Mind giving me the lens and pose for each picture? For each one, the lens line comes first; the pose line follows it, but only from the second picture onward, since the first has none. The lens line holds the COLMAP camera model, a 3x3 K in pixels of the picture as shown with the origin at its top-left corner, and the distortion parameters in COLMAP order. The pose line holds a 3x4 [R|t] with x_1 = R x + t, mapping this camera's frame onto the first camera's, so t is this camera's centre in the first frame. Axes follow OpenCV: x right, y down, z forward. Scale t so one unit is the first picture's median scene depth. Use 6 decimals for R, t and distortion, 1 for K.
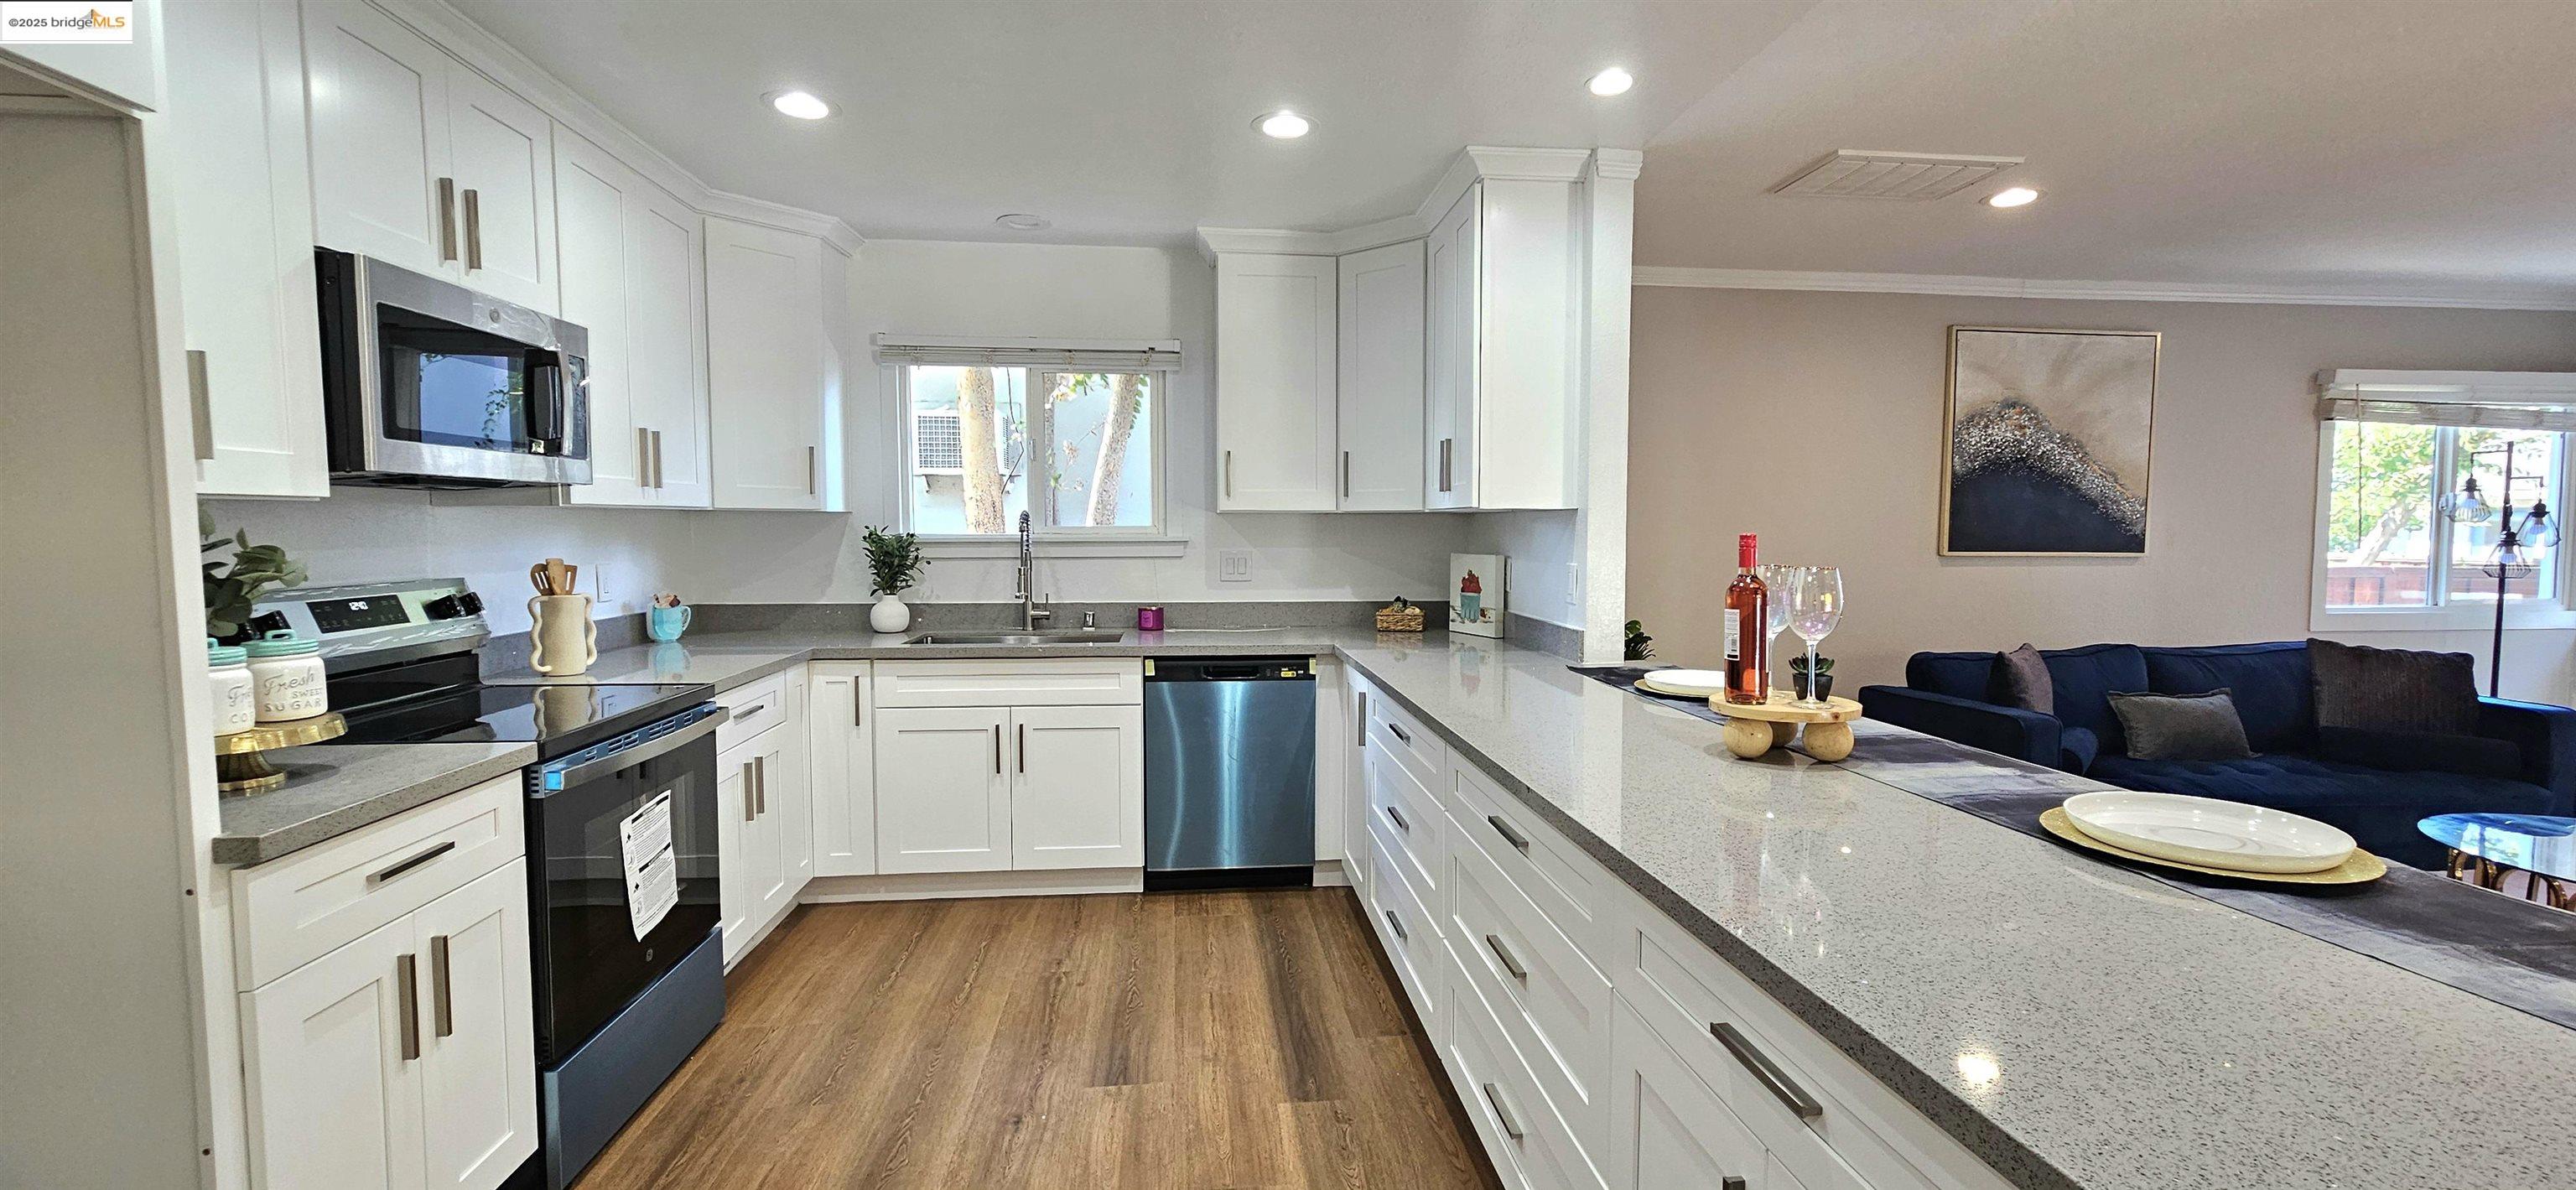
lens RADIAL K [[1051.4, 0, 1296.5], [0, 1051.4, 599.9], [0, 0, 1]] dist [-0.003460, 0.000061]
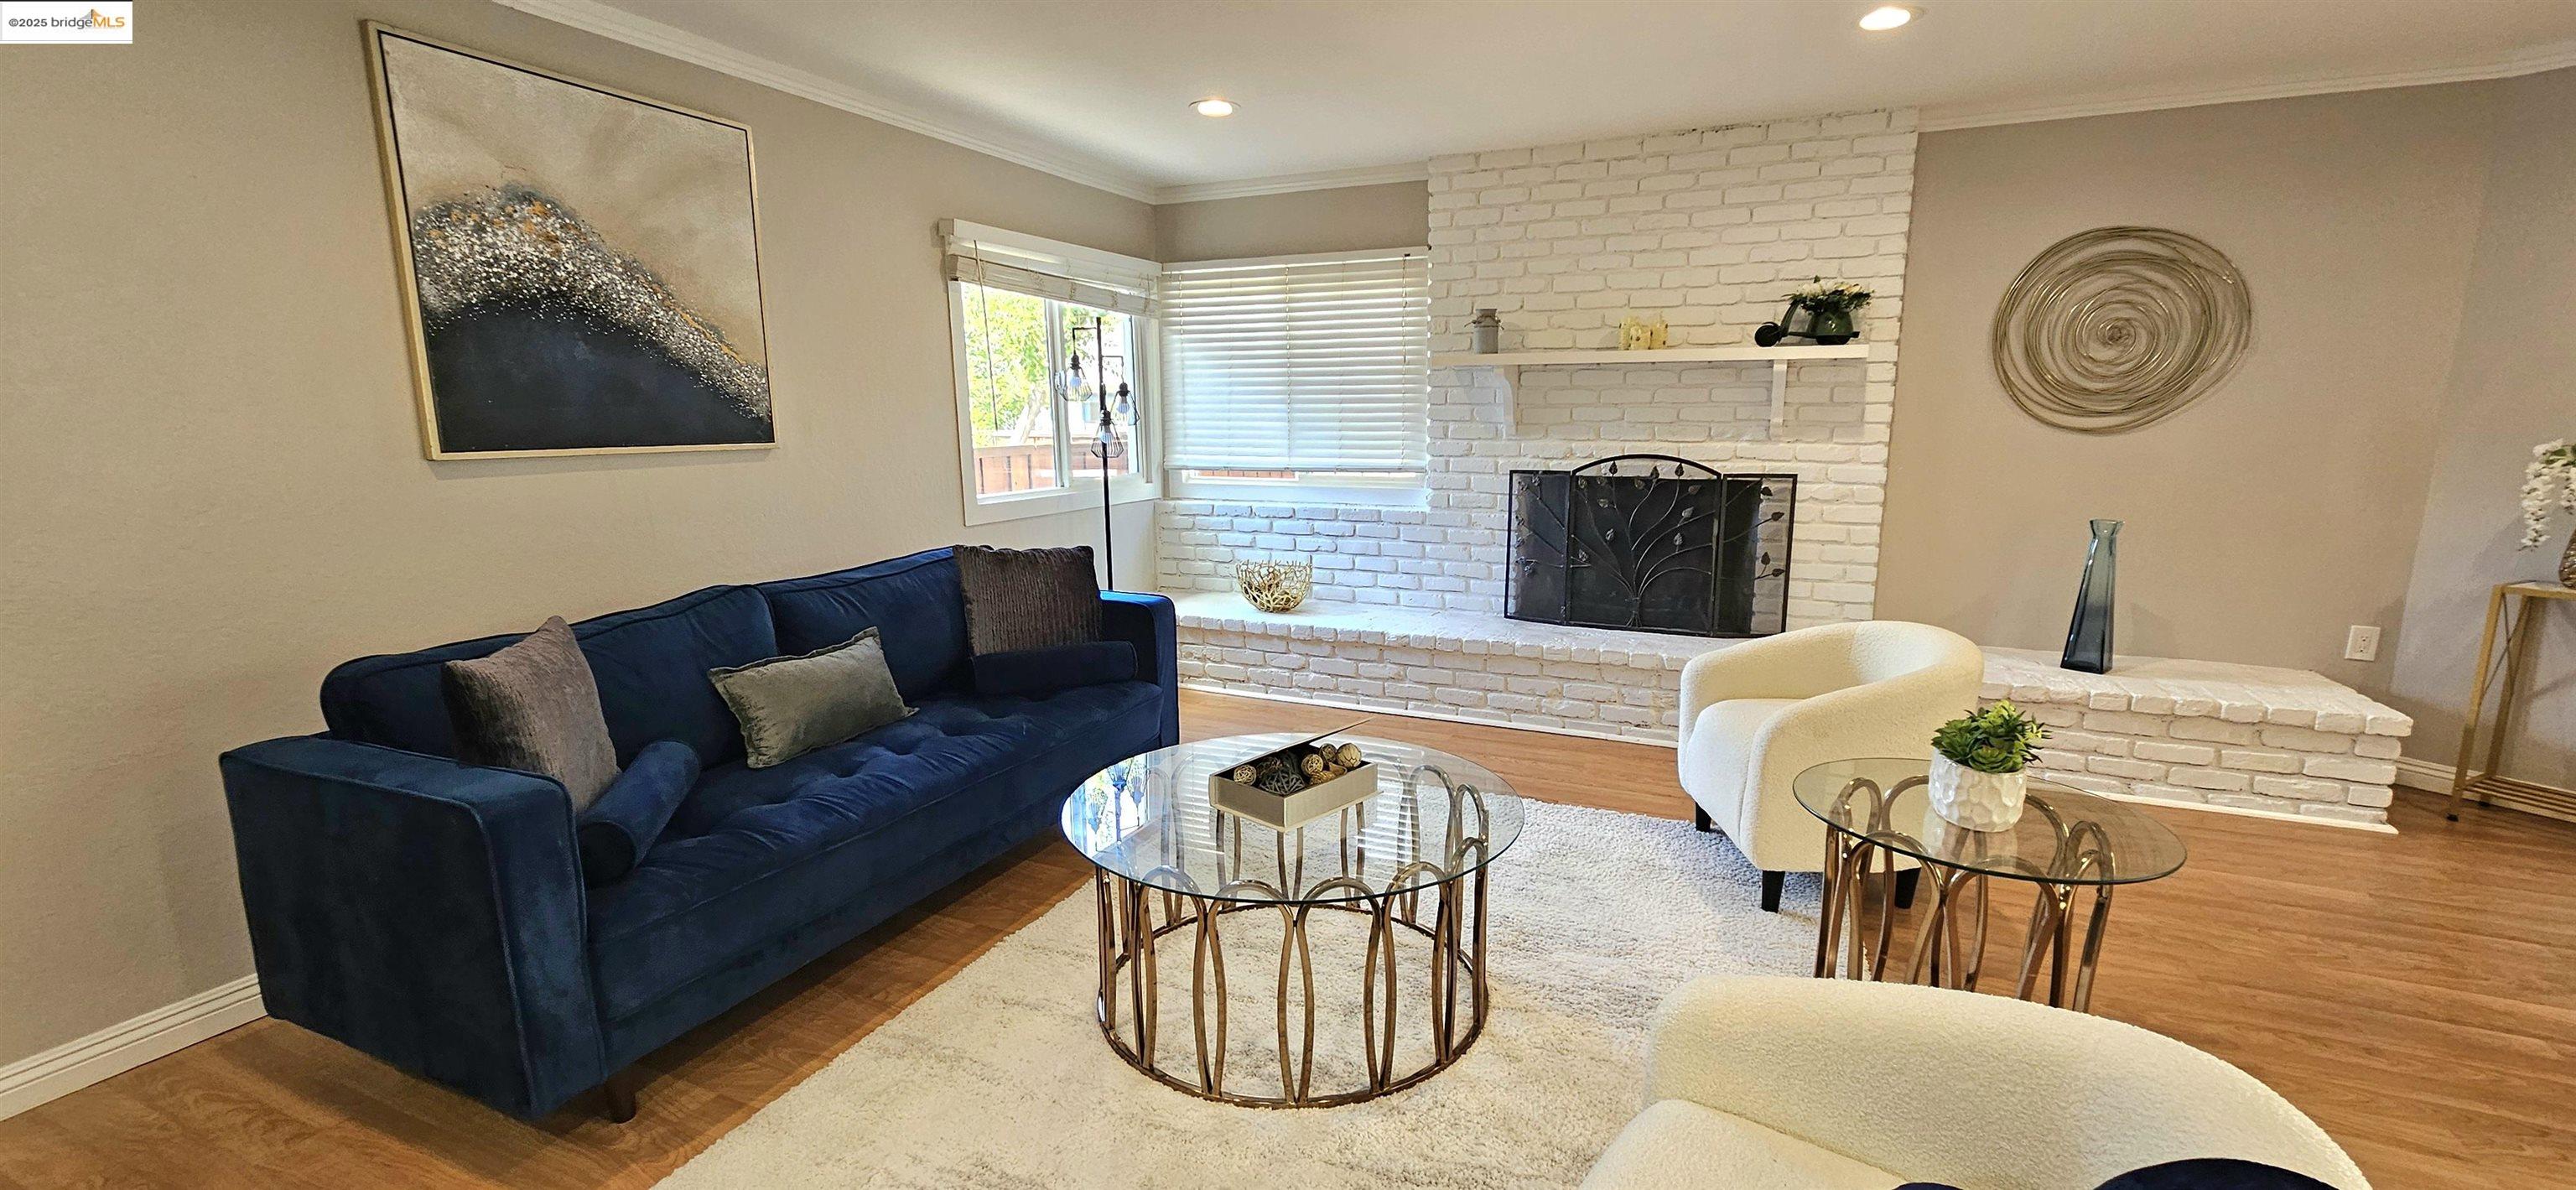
lens RADIAL K [[1051.4, 0, 1289.0], [0, 1051.4, 607.9], [0, 0, 1]] dist [-0.003460, 0.000061]
pose [[0.514709, -0.161518, 0.842013, 0.432612], [0.061795, 0.986529, 0.151465, -0.024943], [-0.855135, -0.025928, 0.517757, 0.378362]]
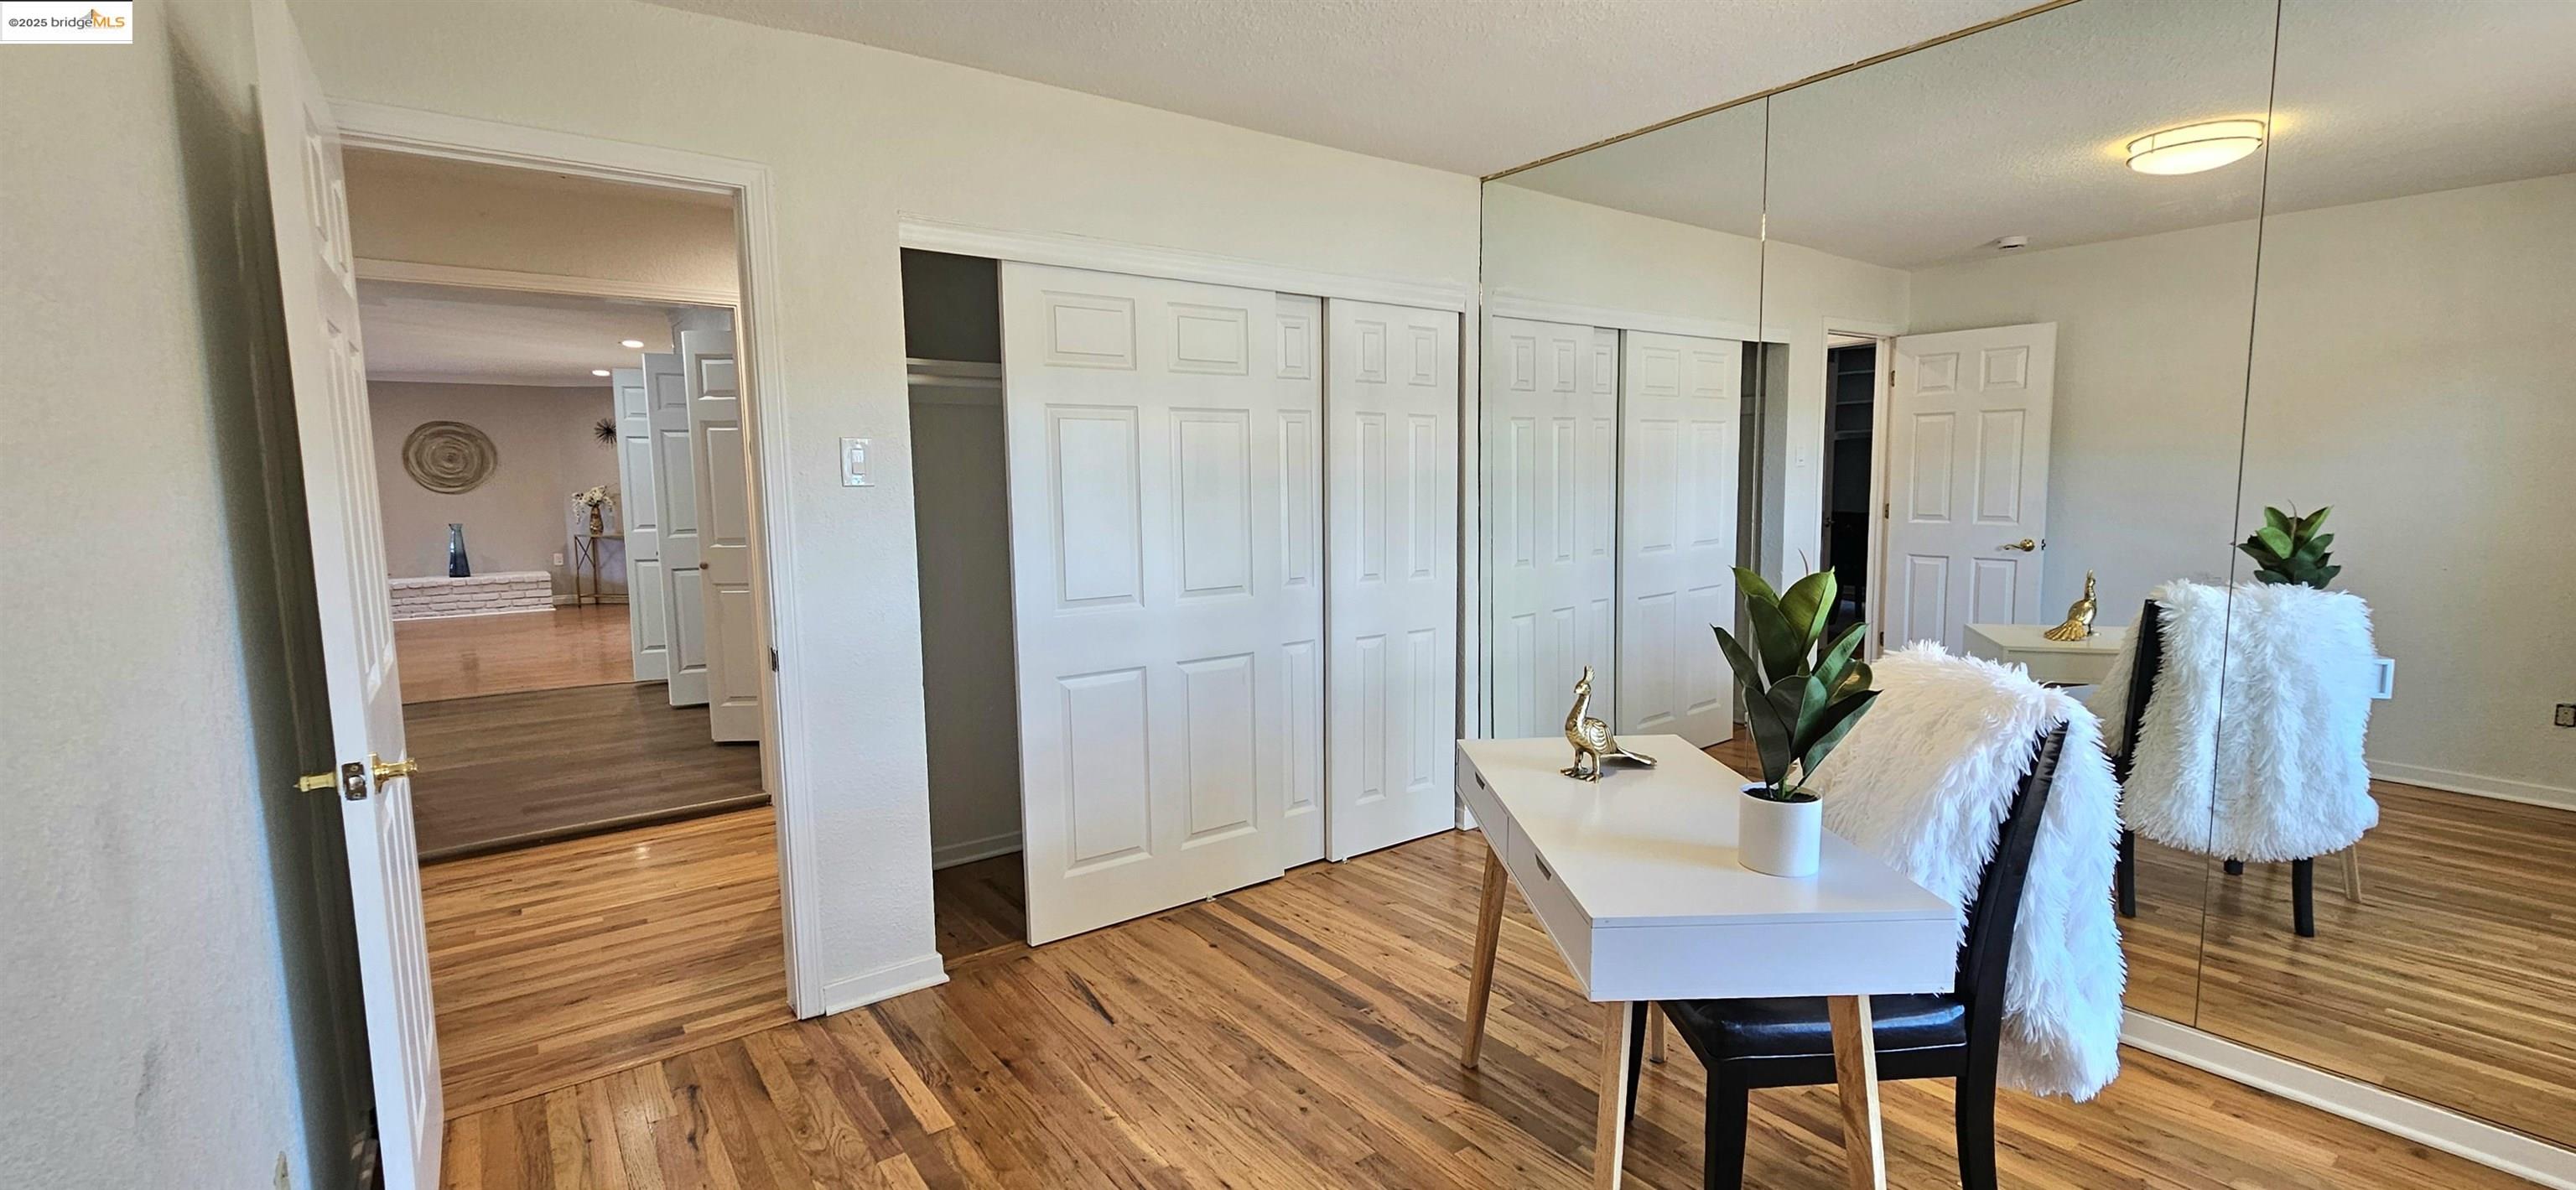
lens RADIAL K [[1051.4, 0, 1274.1], [0, 1051.4, 593.4], [0, 0, 1]] dist [-0.003460, 0.000061]
pose [[-0.502990, -0.095464, 0.859004, -1.755600], [0.067810, 0.986459, 0.149335, 0.003000], [-0.861628, 0.133363, -0.489705, -0.227813]]
